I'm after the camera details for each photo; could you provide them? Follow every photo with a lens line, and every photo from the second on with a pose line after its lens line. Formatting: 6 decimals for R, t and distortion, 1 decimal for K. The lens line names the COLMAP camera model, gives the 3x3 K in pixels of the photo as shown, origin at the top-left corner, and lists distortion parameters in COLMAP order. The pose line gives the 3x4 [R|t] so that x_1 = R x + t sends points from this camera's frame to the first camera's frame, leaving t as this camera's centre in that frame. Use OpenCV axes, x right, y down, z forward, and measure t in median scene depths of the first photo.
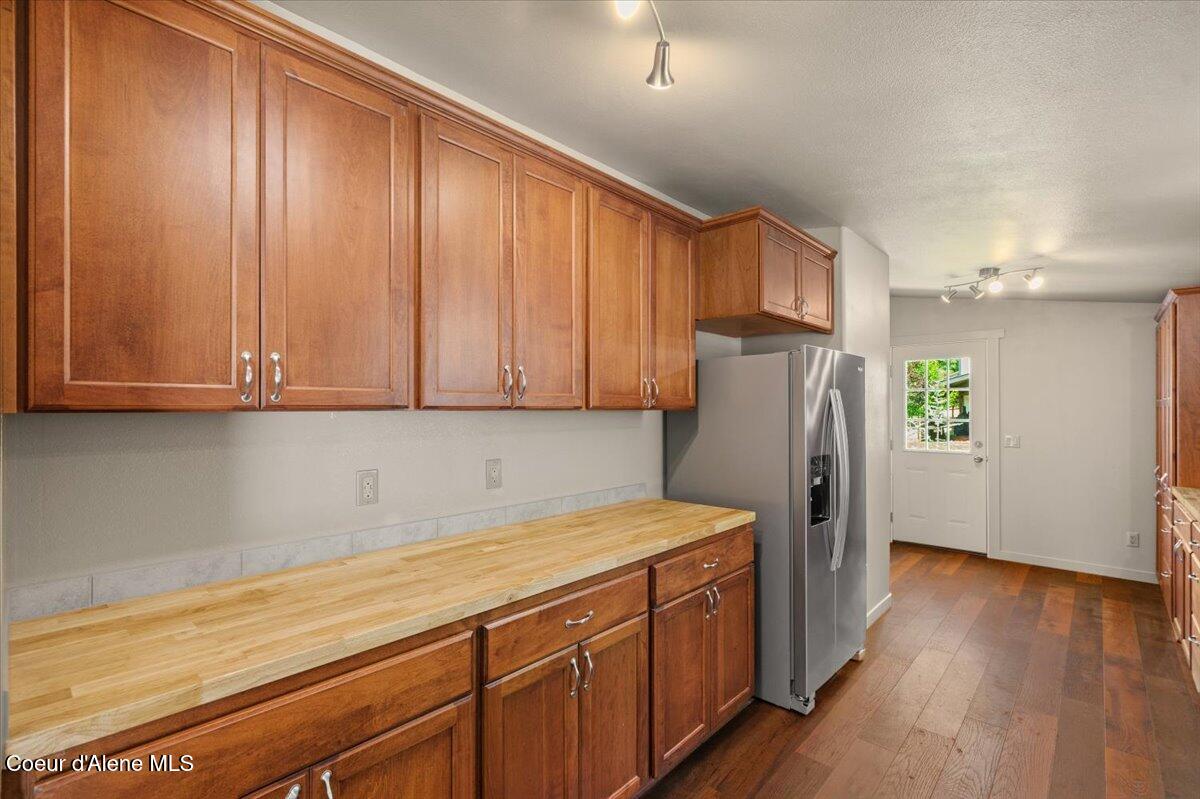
lens RADIAL K [[540.4, 0, 597.5], [0, 540.4, 405.2], [0, 0, 1]] dist [-0.005054, 0.000978]
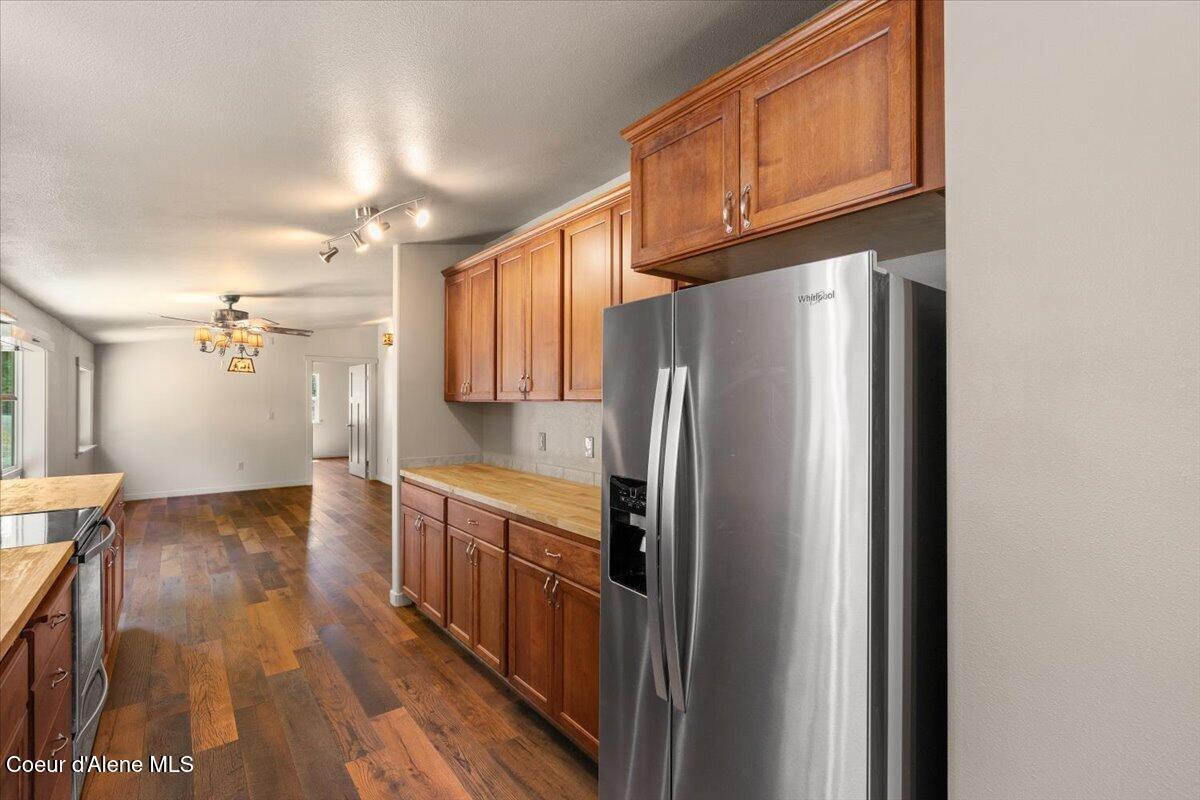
lens RADIAL K [[539.7, 0, 598.5], [0, 539.7, 401.9], [0, 0, 1]] dist [-0.001034, 0.000295]
pose [[-0.158816, -0.000488, -0.987308, 1.180160], [0.001011, 0.999999, -0.000657, 0.008000], [0.987308, -0.001102, -0.158815, 1.225442]]
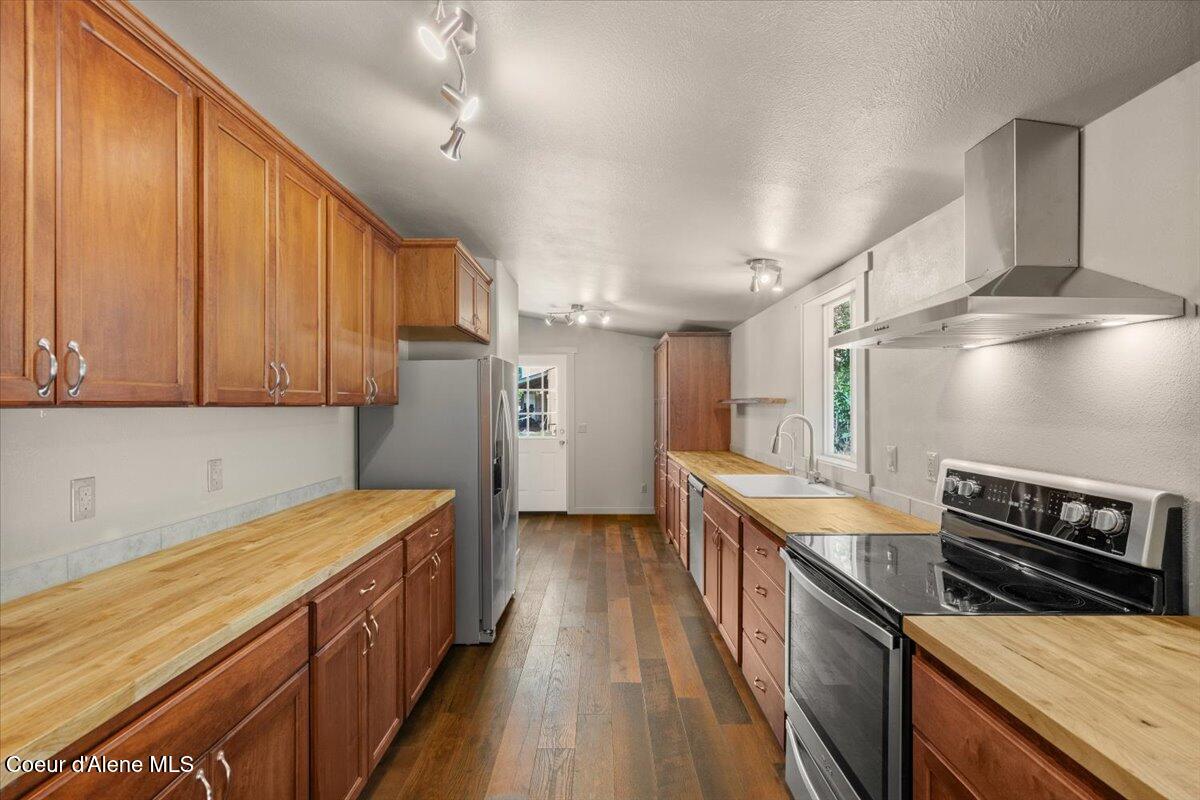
lens RADIAL K [[539.7, 0, 598.5], [0, 539.7, 401.9], [0, 0, 1]] dist [-0.001034, 0.000295]
pose [[0.735861, 0.000970, 0.677131, -0.329369], [-0.000578, 1.000000, -0.000804, 0.000914], [-0.677132, 0.000200, 0.735862, -0.130183]]
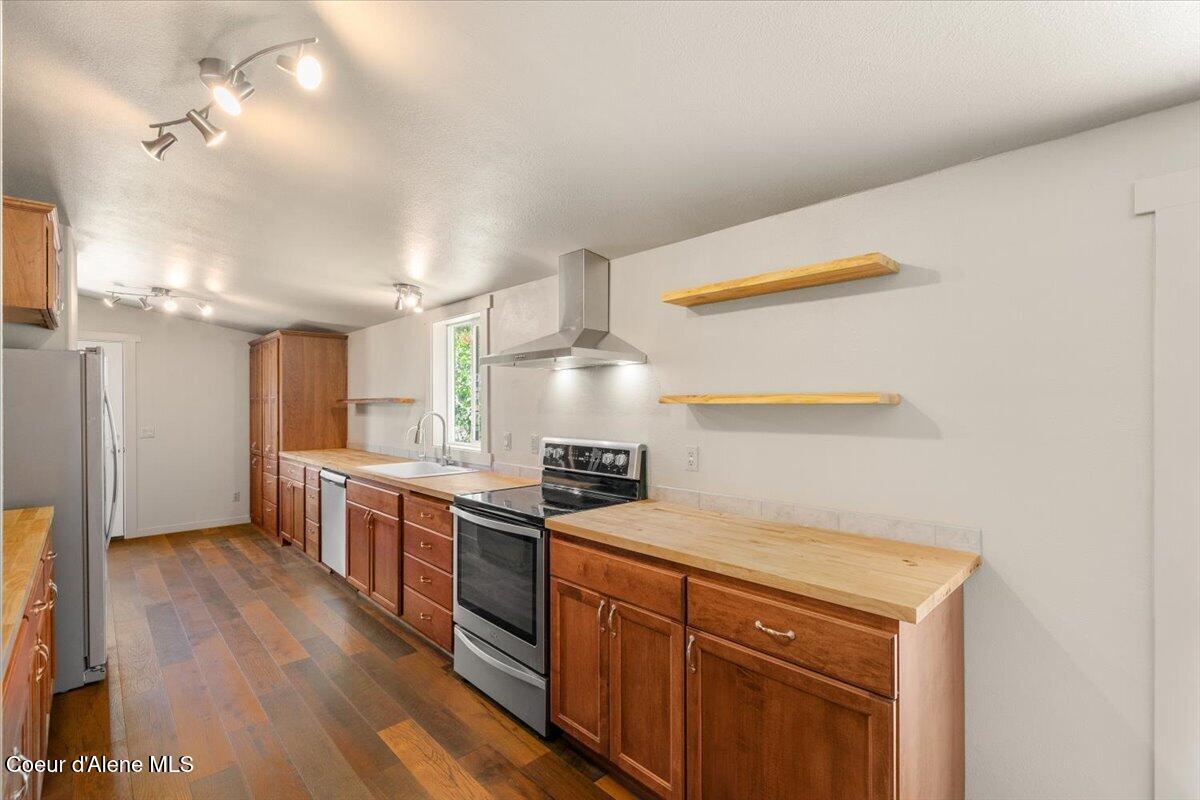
lens RADIAL K [[539.7, 0, 598.5], [0, 539.7, 401.9], [0, 0, 1]] dist [-0.001034, 0.000295]
pose [[0.066805, 0.000087, 0.997766, -0.729611], [-0.001730, 0.999999, 0.000029, -0.000965], [-0.997765, -0.001728, 0.066805, -0.103579]]
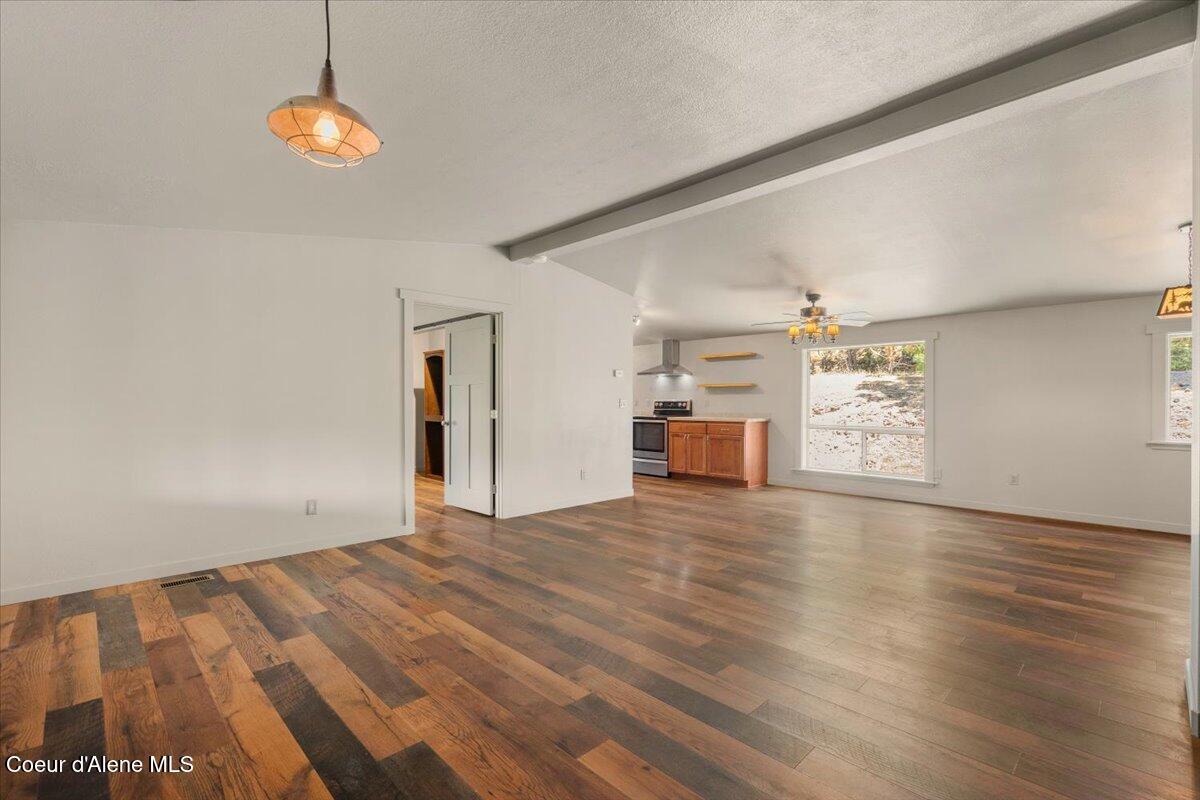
lens RADIAL K [[539.7, 0, 598.5], [0, 539.7, 401.9], [0, 0, 1]] dist [-0.001034, 0.000295]
pose [[0.059355, 0.002043, 0.998235, -3.524671], [-0.000759, 0.999998, -0.002002, 0.117329], [-0.998237, -0.000639, 0.059356, 0.320261]]
